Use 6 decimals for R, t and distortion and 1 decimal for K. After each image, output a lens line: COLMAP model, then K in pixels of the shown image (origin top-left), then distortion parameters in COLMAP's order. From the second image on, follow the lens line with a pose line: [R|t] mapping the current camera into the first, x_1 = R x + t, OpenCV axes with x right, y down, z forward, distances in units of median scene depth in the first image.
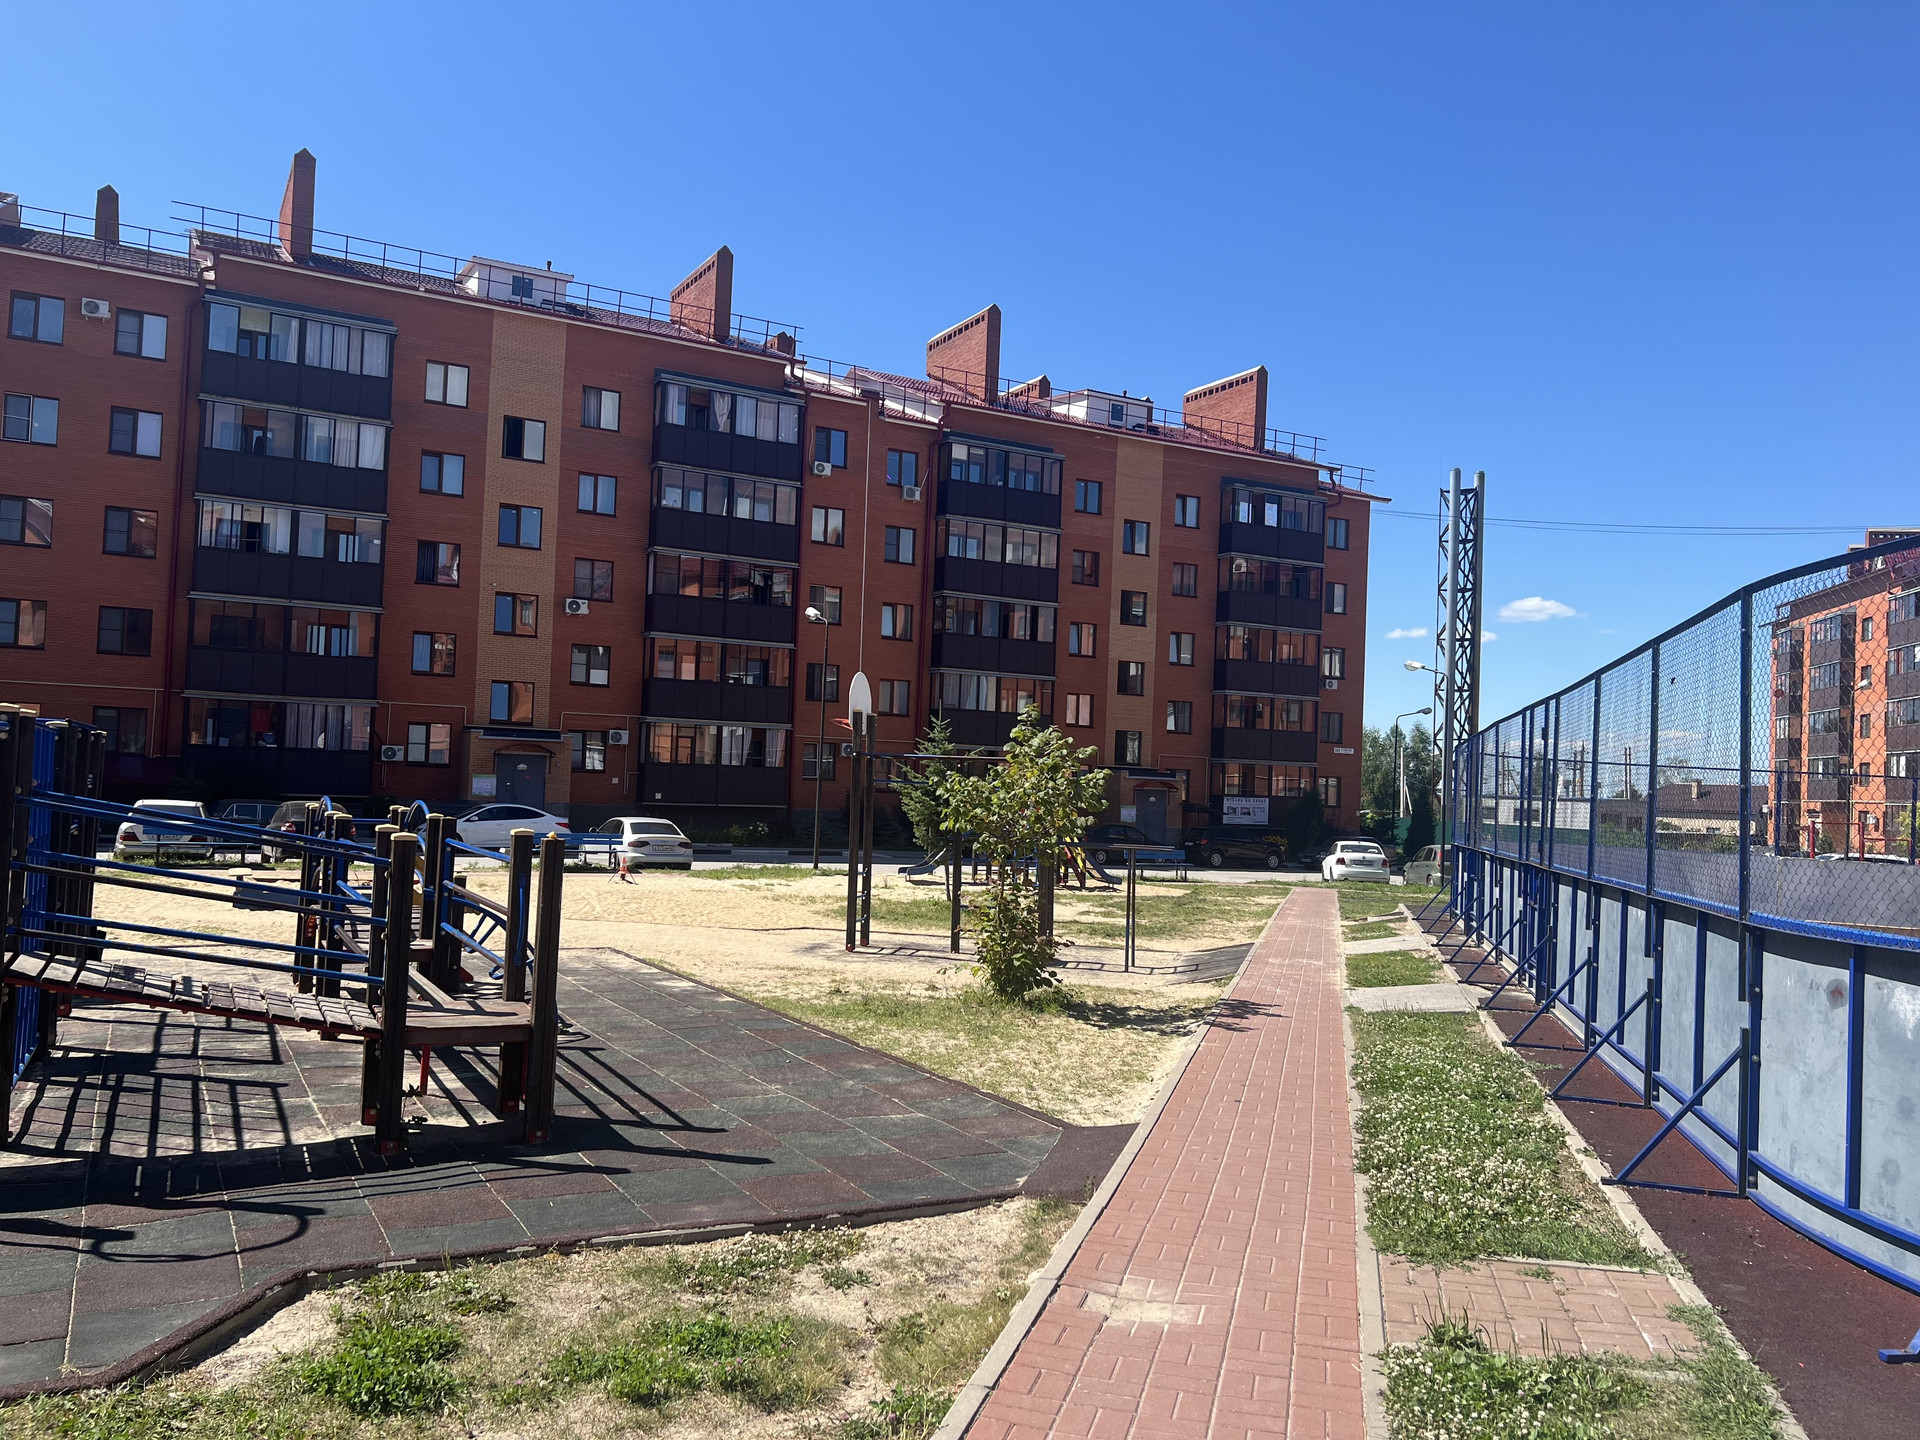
lens RADIAL K [[1448.7, 0, 965.5], [0, 1448.7, 725.5], [0, 0, 1]] dist [0.062464, -0.076955]
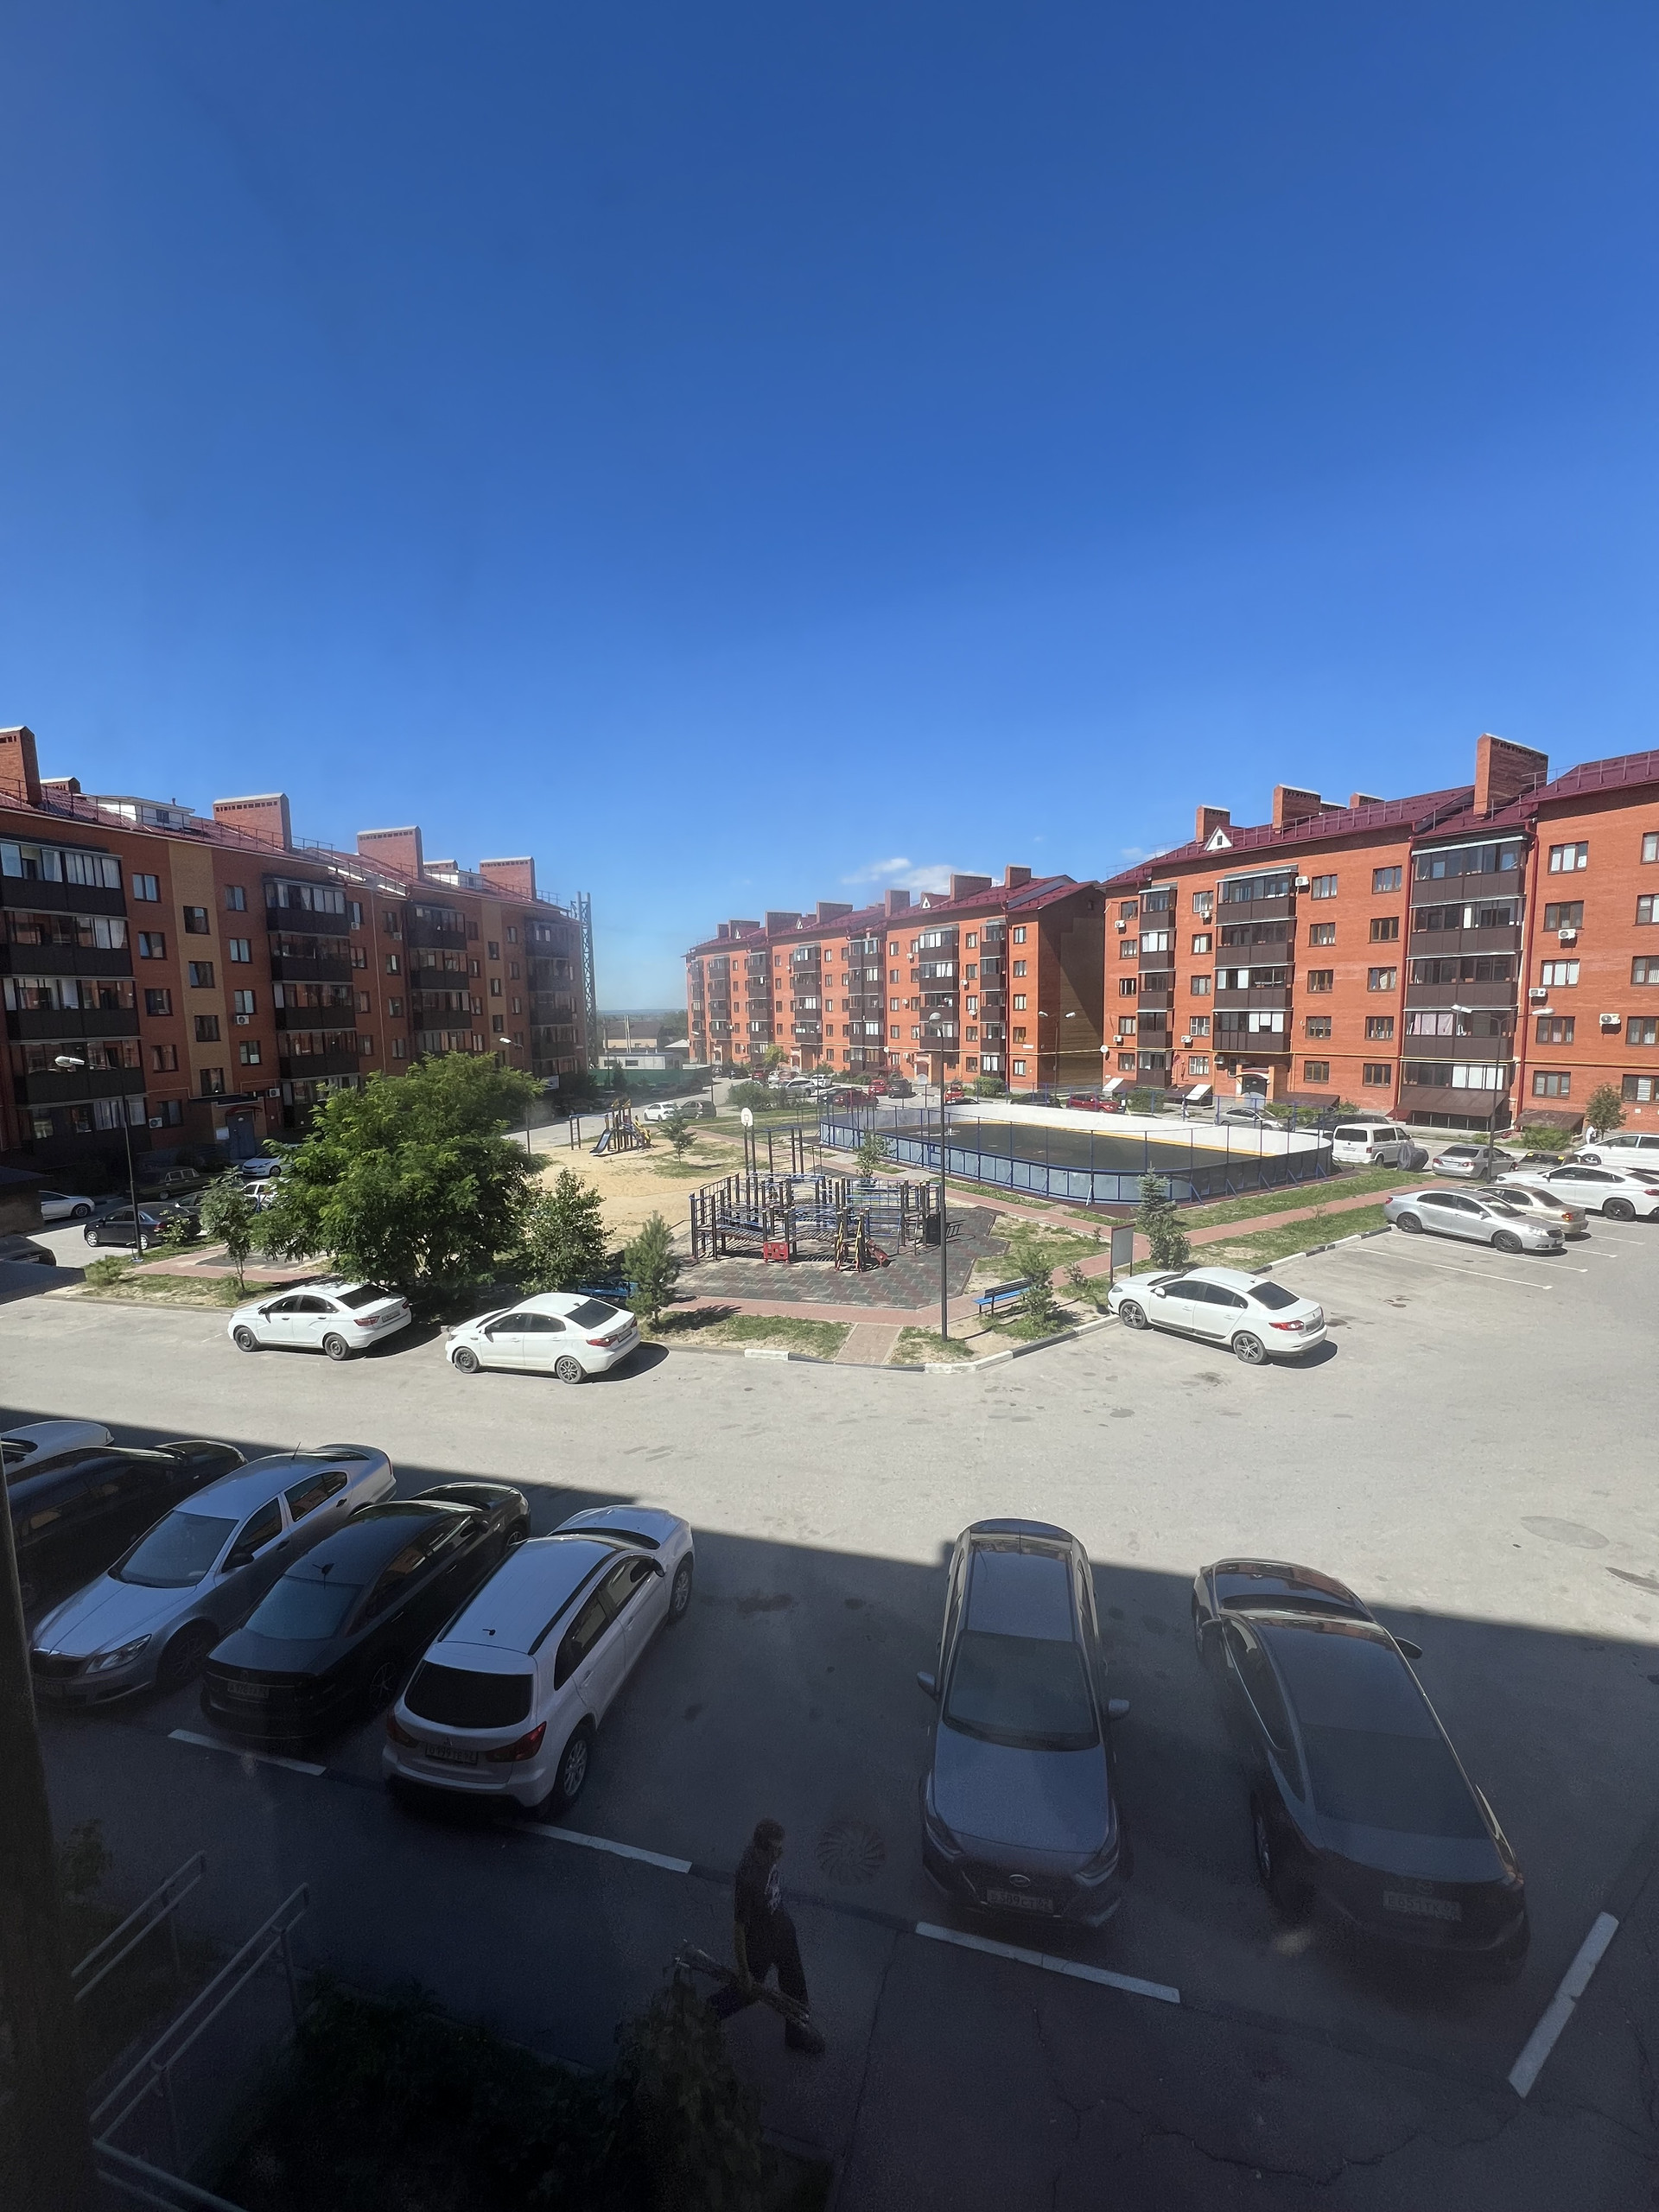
lens RADIAL K [[889.4, 0, 846.2], [0, 889.4, 1101.8], [0, 0, 1]] dist [-0.000245, 0.000349]
pose [[0.697359, -0.130344, 0.704771, -0.455202], [0.018777, 0.986309, 0.163833, -0.126404], [-0.716476, -0.101017, 0.690259, -0.198031]]
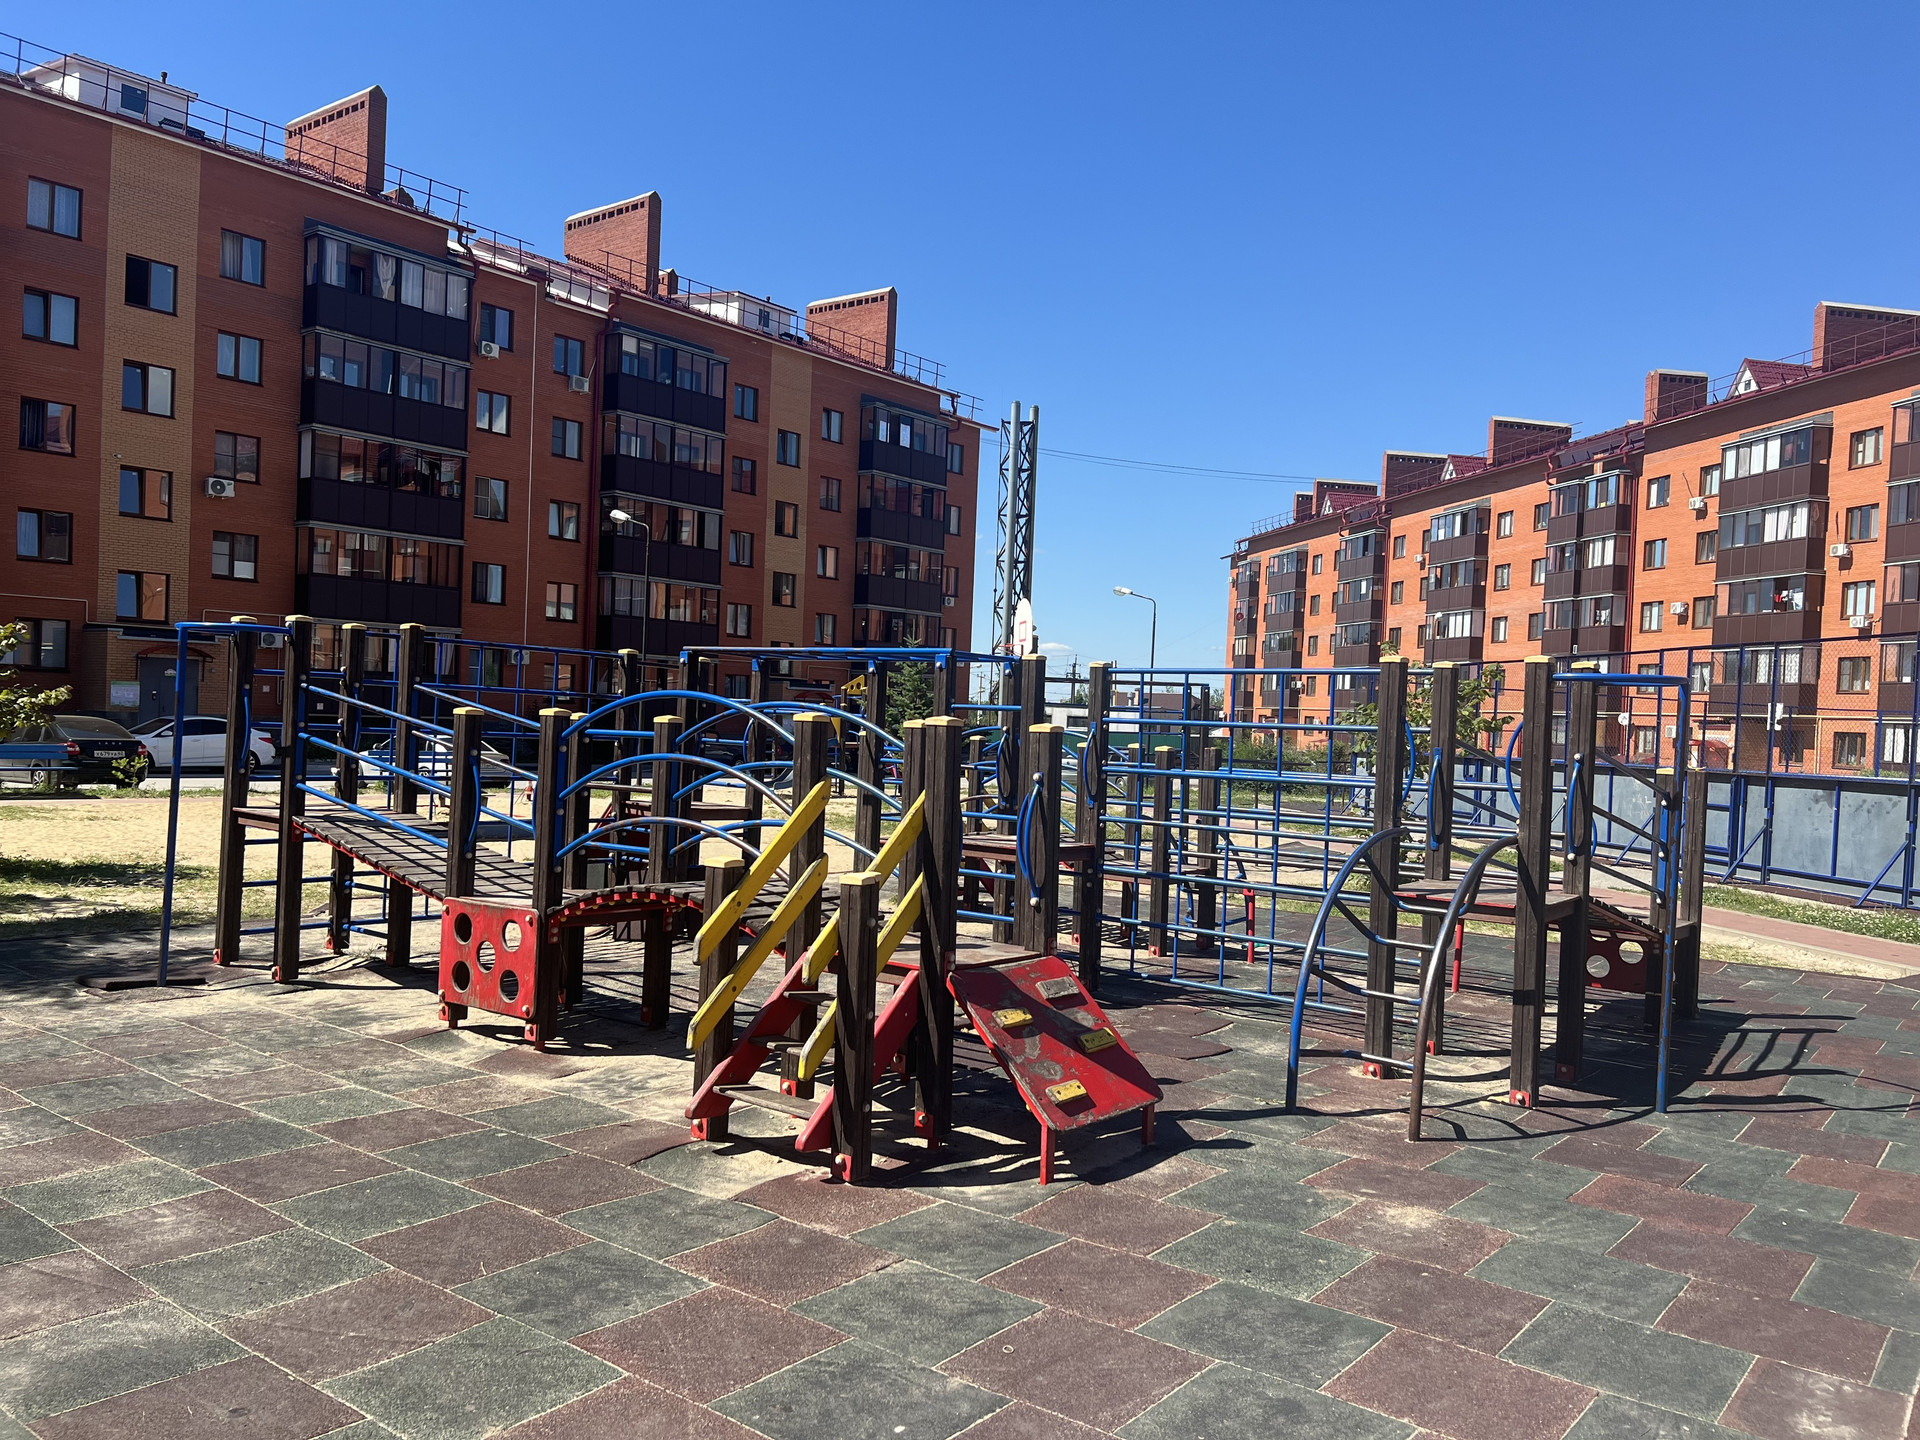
lens RADIAL K [[1448.7, 0, 970.5], [0, 1448.7, 731.3], [0, 0, 1]] dist [0.062464, -0.076955]
pose [[0.921245, -0.007754, 0.388906, -0.172339], [-0.018785, 0.997748, 0.064391, -0.001498], [-0.388529, -0.066625, 0.919024, 0.015185]]
